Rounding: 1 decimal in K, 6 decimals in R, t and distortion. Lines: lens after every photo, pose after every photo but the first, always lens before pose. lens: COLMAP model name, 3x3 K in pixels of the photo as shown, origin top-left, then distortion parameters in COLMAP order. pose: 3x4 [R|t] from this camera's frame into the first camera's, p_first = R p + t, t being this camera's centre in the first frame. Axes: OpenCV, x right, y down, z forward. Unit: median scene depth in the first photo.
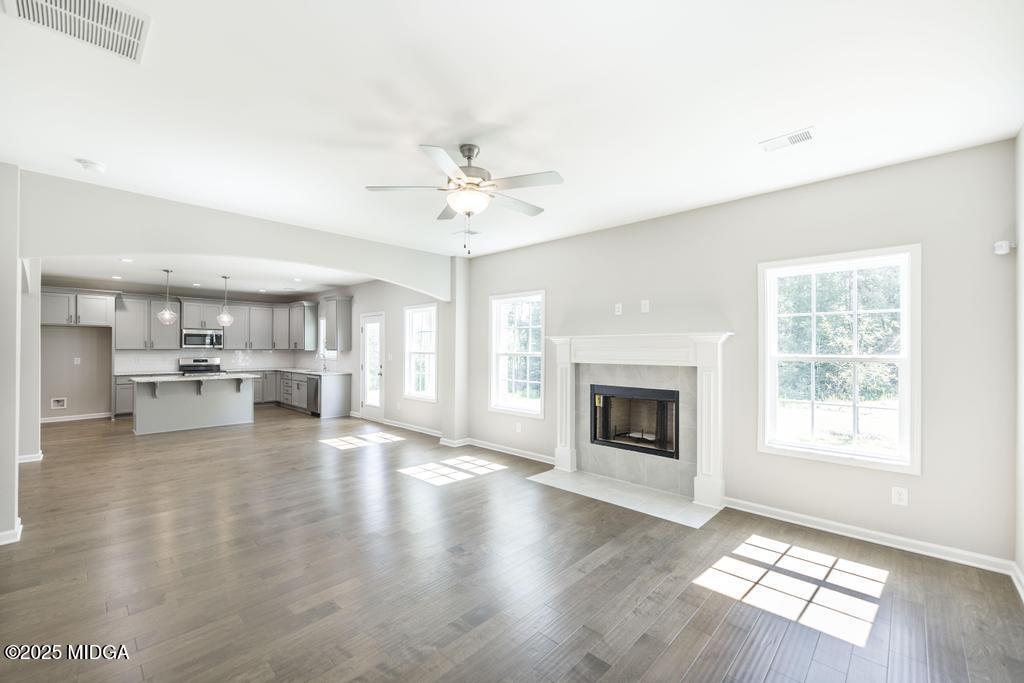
lens RADIAL K [[417.1, 0, 509.5], [0, 417.1, 346.7], [0, 0, 1]] dist [-0.000636, -0.000170]
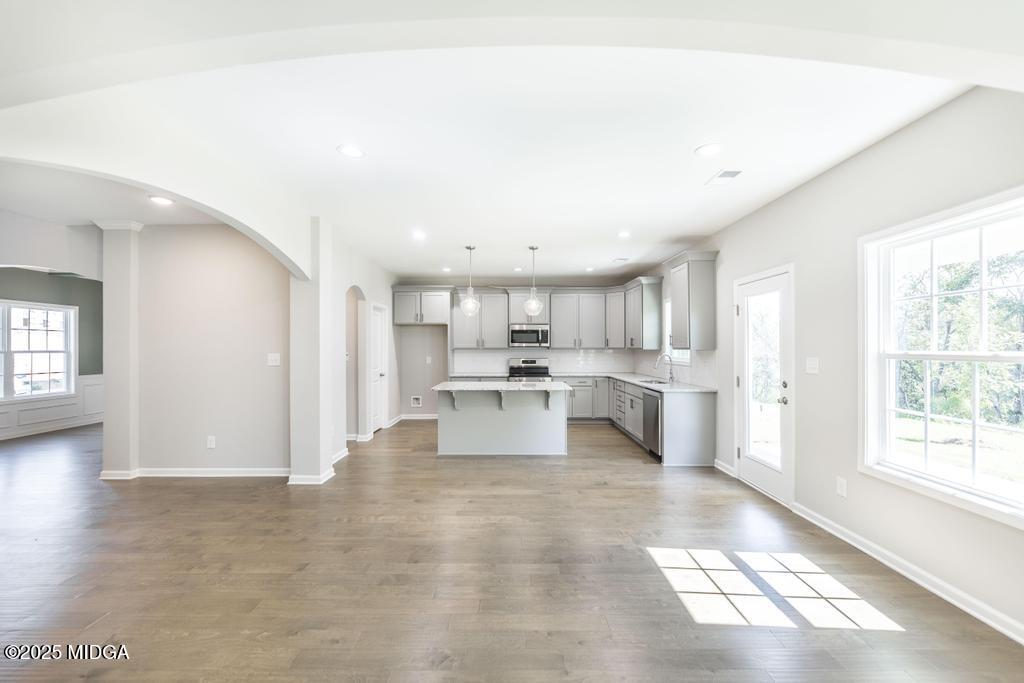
lens RADIAL K [[417.1, 0, 509.5], [0, 417.1, 346.7], [0, 0, 1]] dist [-0.000636, -0.000170]
pose [[0.687359, -0.005053, -0.726300, -0.176254], [0.007062, 0.999975, -0.000274, 0.003446], [0.726283, -0.004940, 0.687378, 0.447673]]
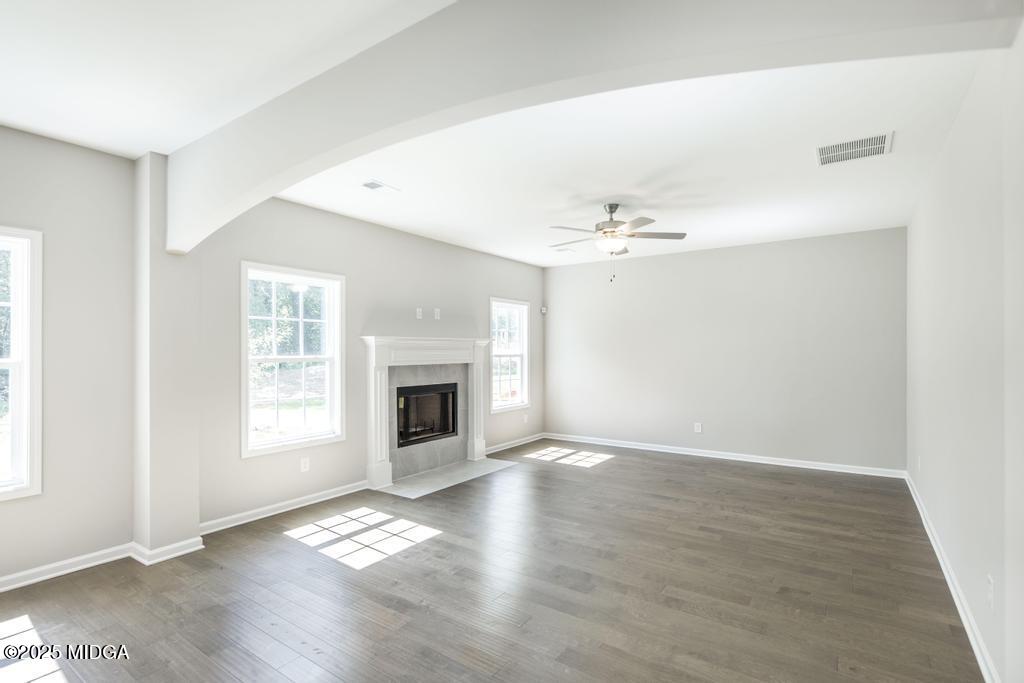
lens RADIAL K [[487.3, 0, 501.1], [0, 487.3, 349.4], [0, 0, 1]] dist [0.003792, 0.000380]
pose [[-0.137021, 0.000279, 0.990568, -0.552871], [-0.003302, 0.999994, -0.000739, 0.001461], [-0.990563, -0.003372, -0.137020, 0.529225]]
